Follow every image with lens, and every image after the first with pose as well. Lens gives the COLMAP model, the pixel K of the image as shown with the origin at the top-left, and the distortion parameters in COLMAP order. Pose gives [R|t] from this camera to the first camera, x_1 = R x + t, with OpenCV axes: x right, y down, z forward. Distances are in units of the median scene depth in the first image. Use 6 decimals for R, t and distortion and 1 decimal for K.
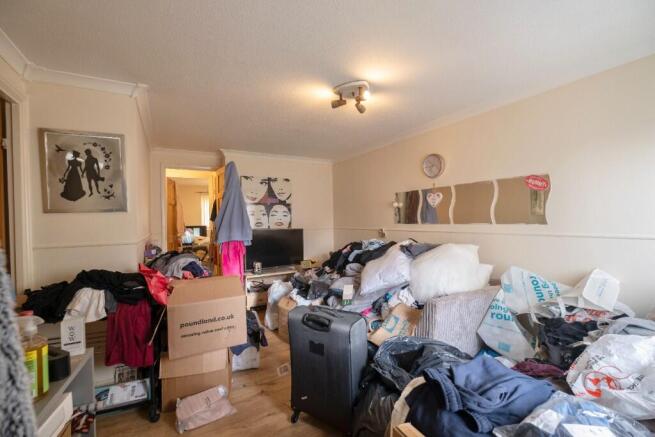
lens RADIAL K [[284.5, 0, 324.8], [0, 284.5, 219.6], [0, 0, 1]] dist [-0.004044, -0.000172]
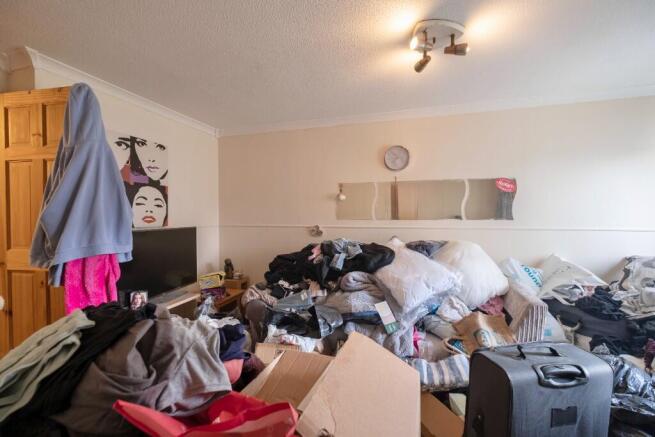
lens RADIAL K [[284.5, 0, 324.8], [0, 284.5, 219.6], [0, 0, 1]] dist [-0.004044, -0.000172]
pose [[0.723267, 0.004514, 0.690554, -0.361270], [-0.011236, 0.999923, 0.005233, 0.009709], [-0.690477, -0.011544, 0.723262, 0.394490]]
